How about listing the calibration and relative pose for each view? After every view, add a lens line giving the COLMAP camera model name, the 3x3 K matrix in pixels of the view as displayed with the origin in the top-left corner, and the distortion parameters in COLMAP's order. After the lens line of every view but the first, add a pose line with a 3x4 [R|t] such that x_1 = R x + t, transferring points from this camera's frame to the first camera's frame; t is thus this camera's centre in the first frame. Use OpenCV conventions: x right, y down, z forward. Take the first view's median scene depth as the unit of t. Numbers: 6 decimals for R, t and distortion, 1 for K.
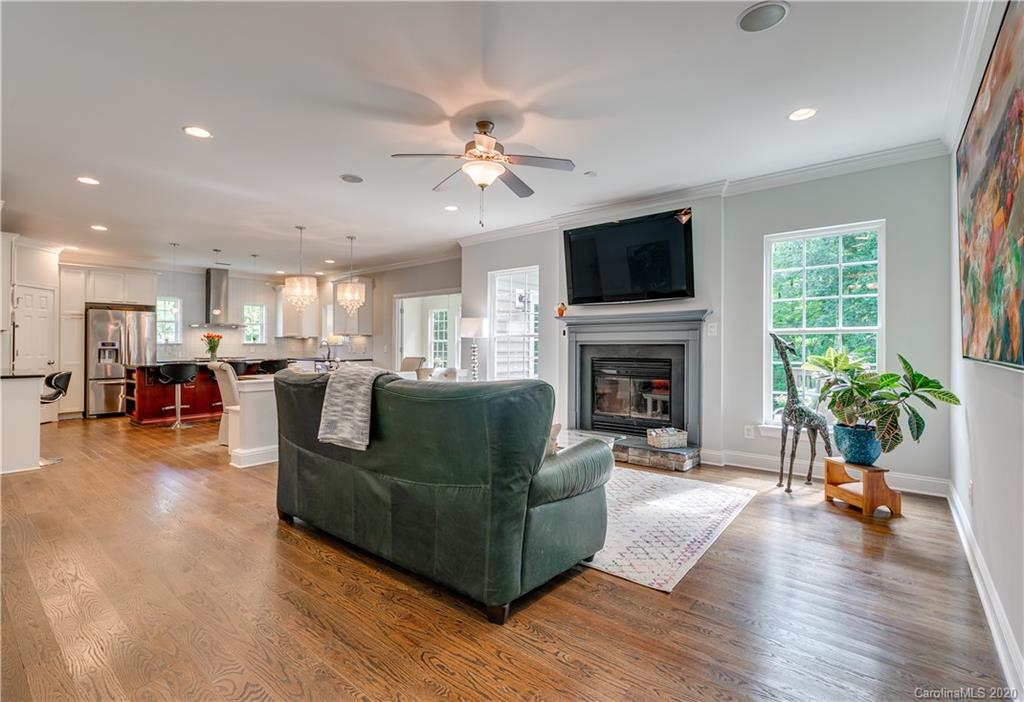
lens RADIAL K [[474.4, 0, 506.5], [0, 474.4, 341.4], [0, 0, 1]] dist [-0.009069, -0.000690]
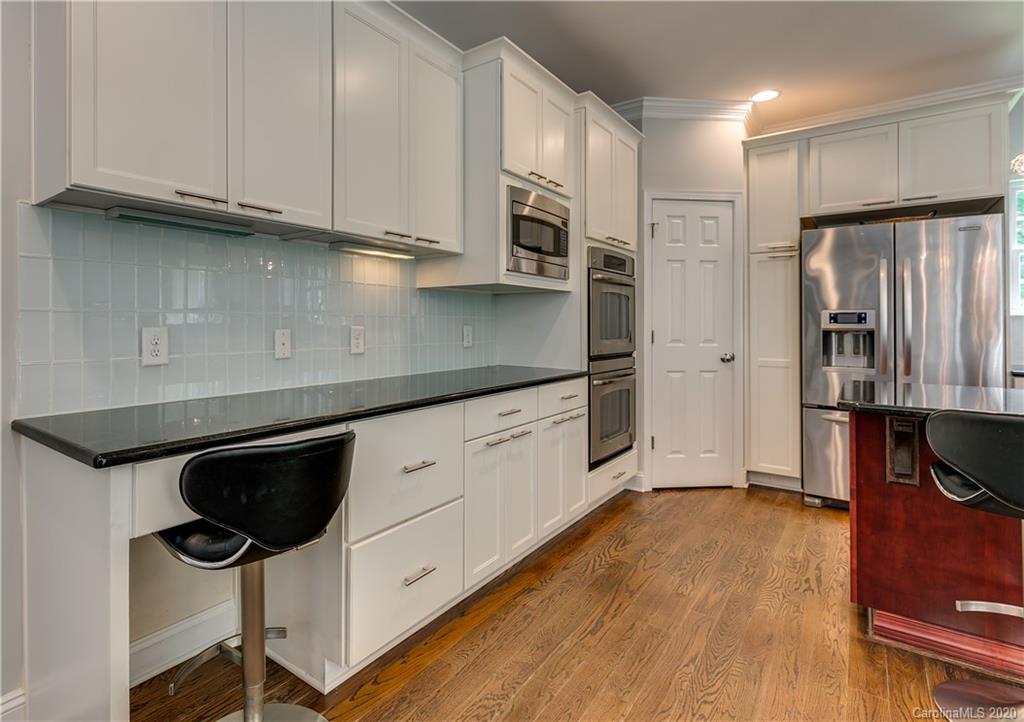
lens RADIAL K [[525.7, 0, 437.1], [0, 525.7, 322.9], [0, 0, 1]] dist [0.000380, 0.000116]
pose [[0.014035, 0.000932, -0.999901, -0.442580], [0.009165, 0.999957, 0.001060, 0.006920], [0.999860, -0.009179, 0.014026, 0.686446]]
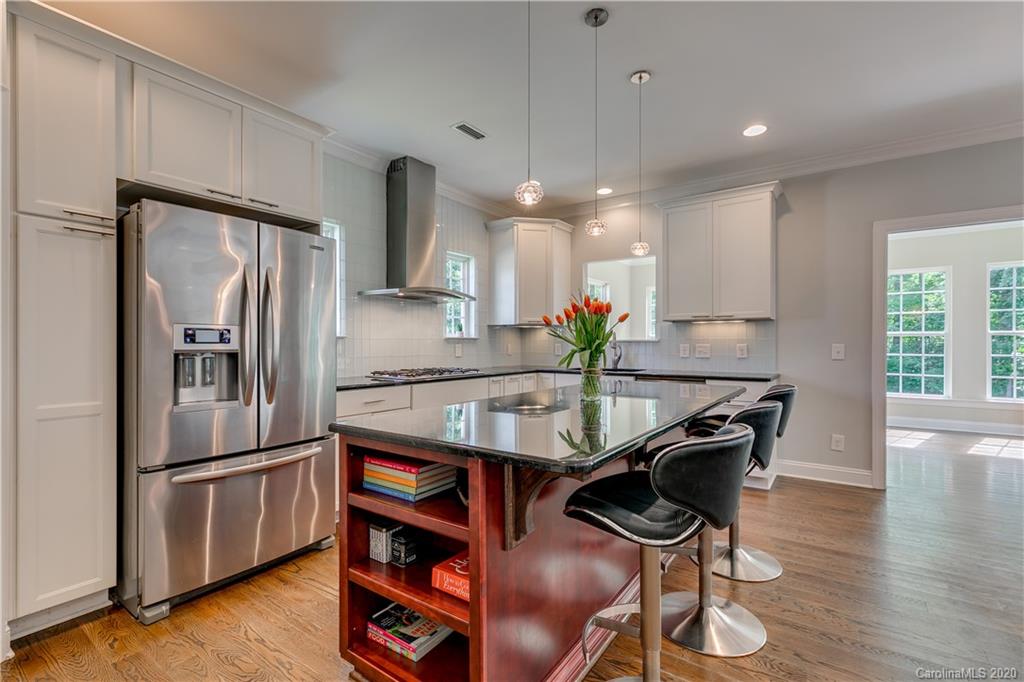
lens RADIAL K [[456.4, 0, 514.4], [0, 456.4, 343.7], [0, 0, 1]] dist [-0.006429, 0.001657]
pose [[0.997124, 0.002662, 0.075743, -0.706982], [-0.003296, 0.999961, 0.008248, 0.008410], [-0.075718, -0.008474, 0.997093, 0.742393]]
